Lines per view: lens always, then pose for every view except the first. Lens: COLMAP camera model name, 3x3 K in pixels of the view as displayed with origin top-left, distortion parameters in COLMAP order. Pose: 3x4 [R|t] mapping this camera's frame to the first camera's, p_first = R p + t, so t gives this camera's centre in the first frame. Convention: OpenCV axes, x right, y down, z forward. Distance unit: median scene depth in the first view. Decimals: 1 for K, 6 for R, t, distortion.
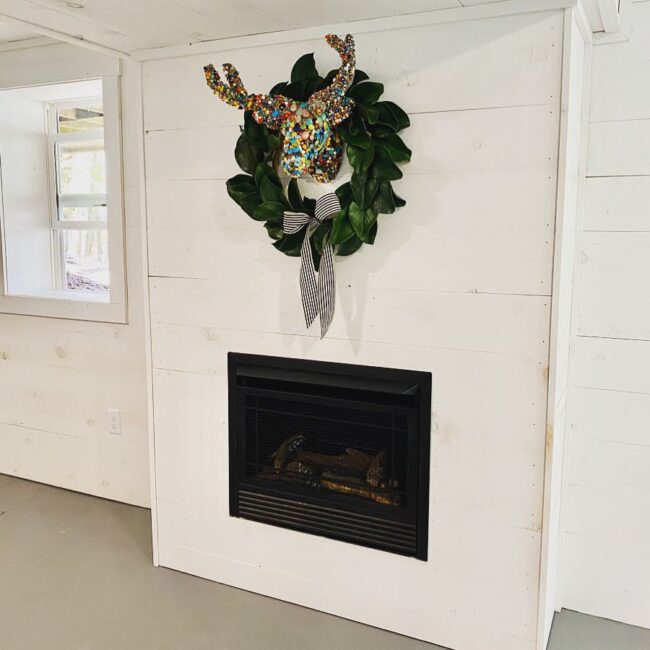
lens RADIAL K [[665.1, 0, 324.5], [0, 665.1, 326.4], [0, 0, 1]] dist [-0.011156, 0.000000]
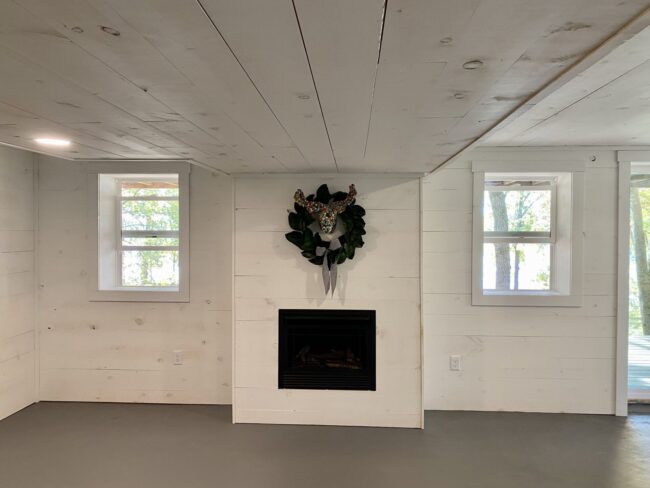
lens RADIAL K [[502.7, 0, 325.1], [0, 502.7, 240.6], [0, 0, 1]] dist [0.030996, -0.036492]
pose [[0.922054, -0.006695, 0.387003, -0.725176], [0.057823, 0.991013, -0.120621, 0.026290], [-0.382718, 0.133596, 0.914155, -0.674448]]
